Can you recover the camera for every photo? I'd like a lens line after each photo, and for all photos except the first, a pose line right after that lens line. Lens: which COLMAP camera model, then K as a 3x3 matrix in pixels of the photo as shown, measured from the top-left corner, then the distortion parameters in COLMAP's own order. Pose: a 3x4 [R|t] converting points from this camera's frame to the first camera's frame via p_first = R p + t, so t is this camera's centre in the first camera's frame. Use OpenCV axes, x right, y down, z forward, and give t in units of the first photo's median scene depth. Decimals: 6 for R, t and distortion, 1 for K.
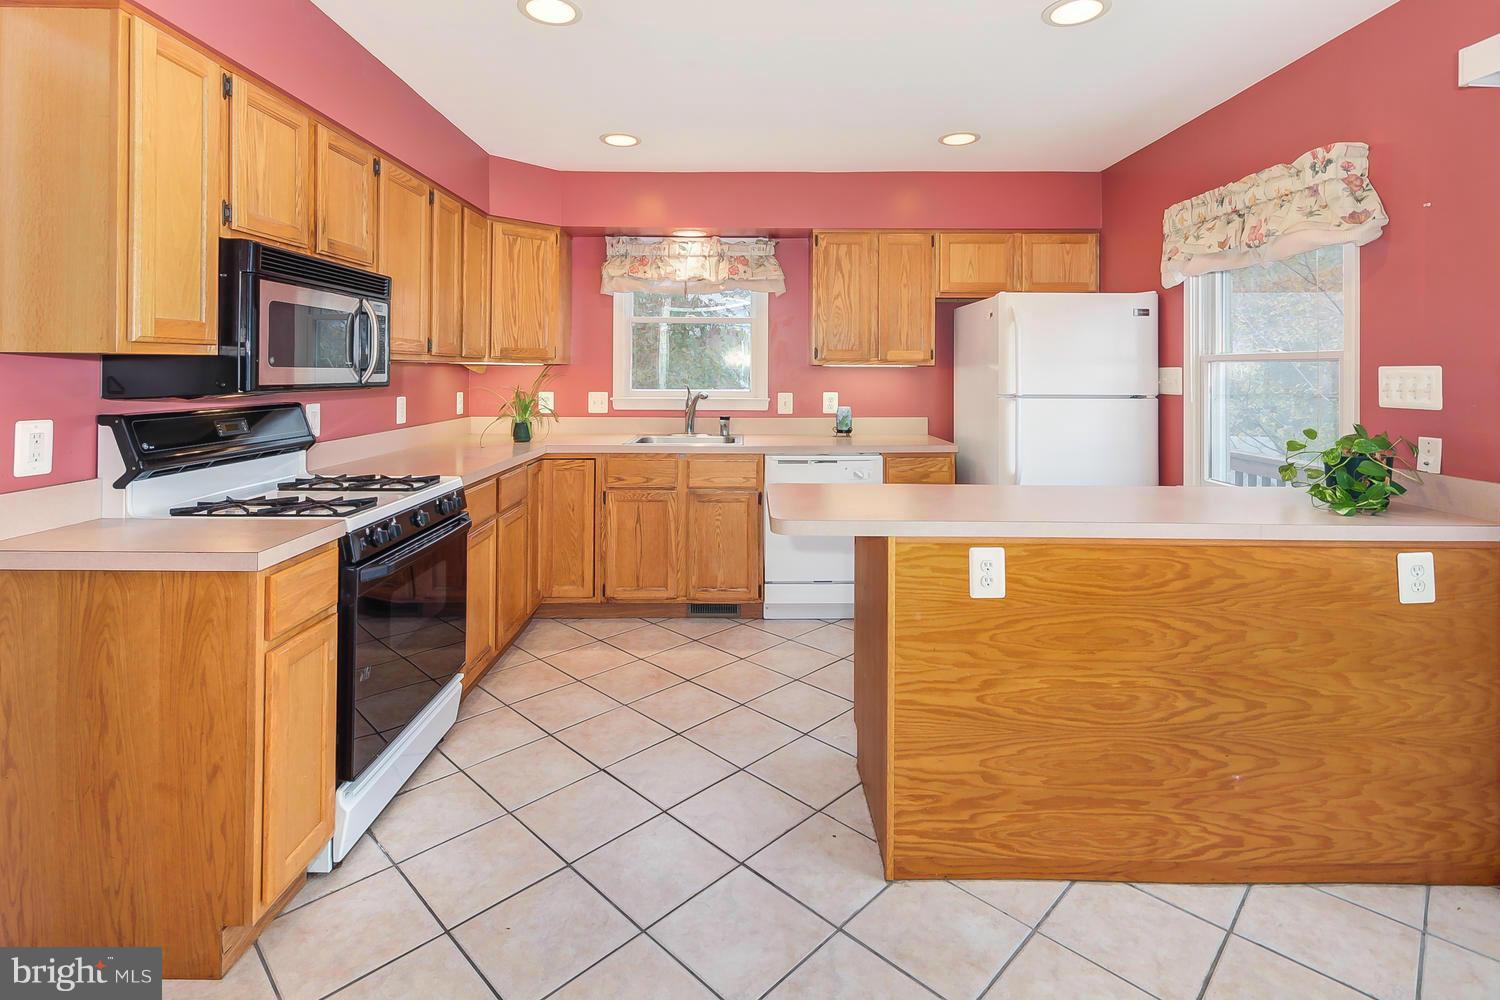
lens RADIAL K [[732.6, 0, 747.4], [0, 732.6, 365.9], [0, 0, 1]] dist [0.008547, -0.000601]
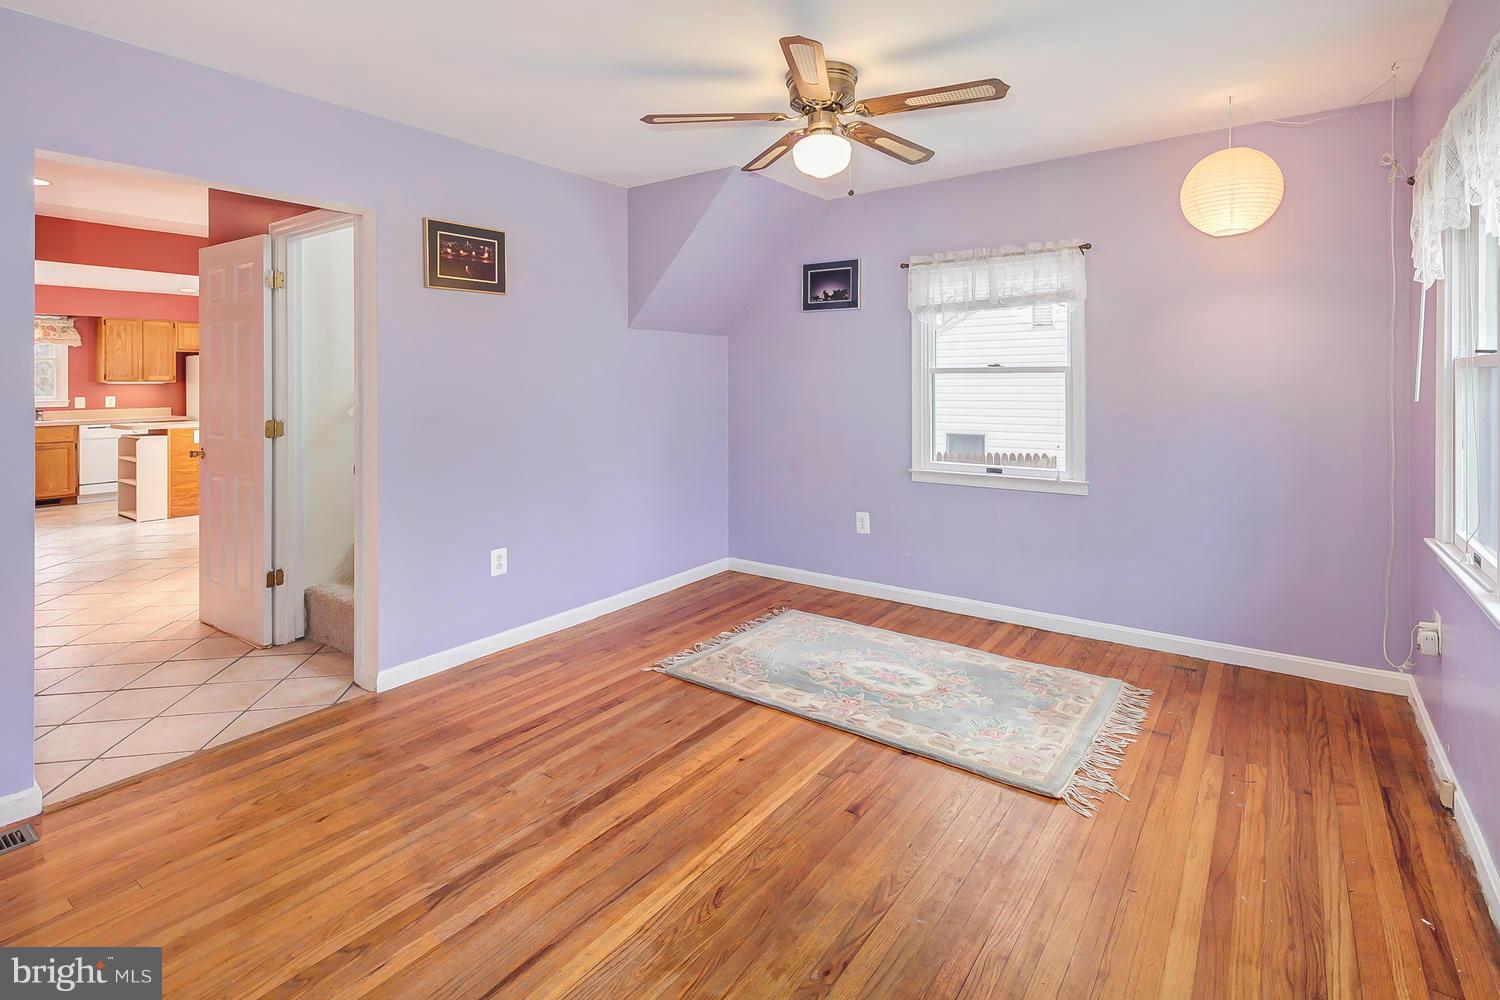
lens RADIAL K [[734.5, 0, 755.7], [0, 734.5, 382.1], [0, 0, 1]] dist [0.008209, -0.004263]
pose [[0.589352, -0.007995, 0.807837, -0.546731], [0.001555, 0.999960, 0.008763, -0.020170], [-0.807875, -0.003908, 0.589341, -1.850073]]
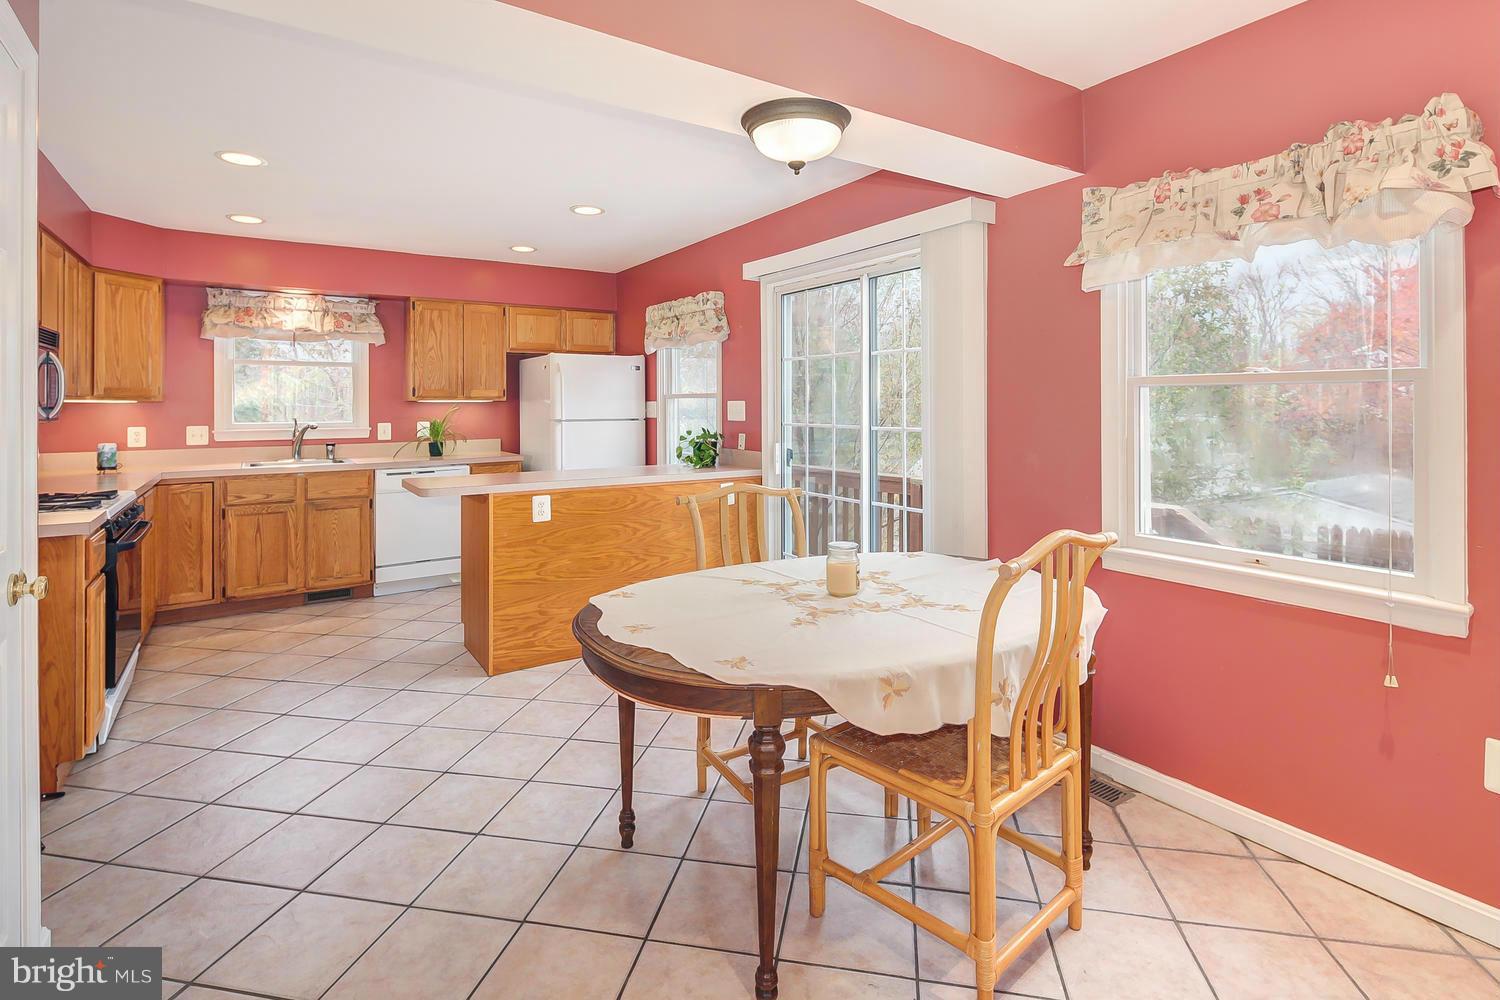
lens RADIAL K [[734.5, 0, 752.7], [0, 734.5, 402.5], [0, 0, 1]] dist [0.008209, -0.004263]
pose [[0.831510, -0.007045, 0.555465, -0.144350], [0.004031, 0.999970, 0.006648, -0.005075], [-0.555495, -0.003289, 0.831513, -0.466084]]
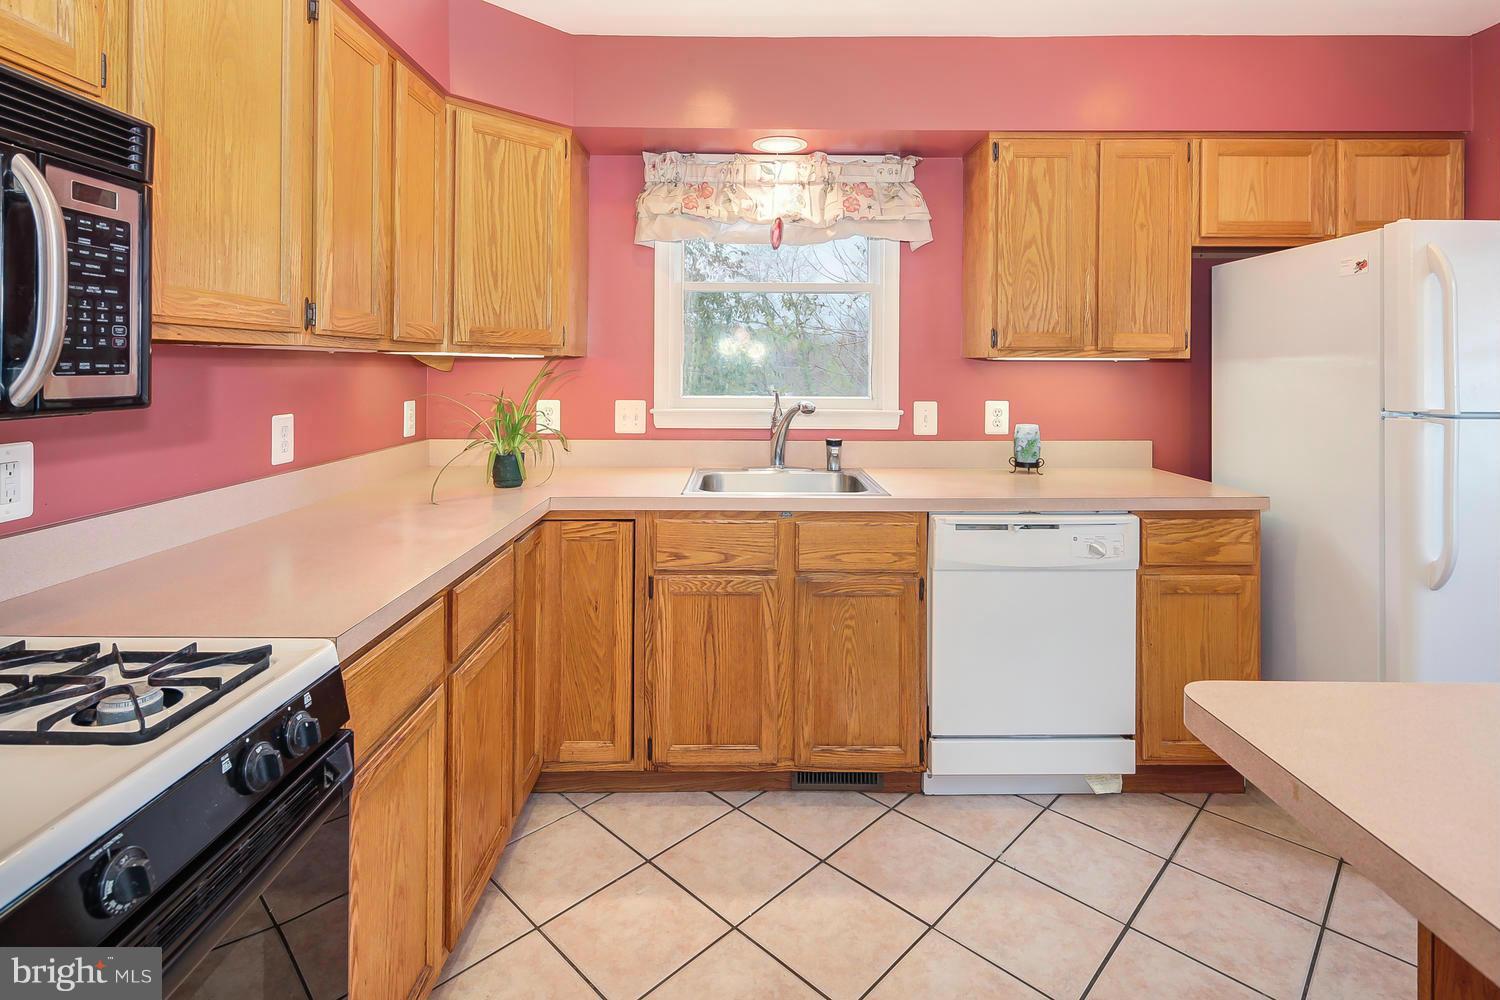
lens RADIAL K [[734.5, 0, 745.4], [0, 734.5, 365.8], [0, 0, 1]] dist [0.008209, -0.004263]
pose [[0.999995, 0.000728, -0.002989, -0.119394], [-0.000713, 0.999987, 0.005081, 0.003024], [0.002992, -0.005079, 0.999983, 0.426003]]
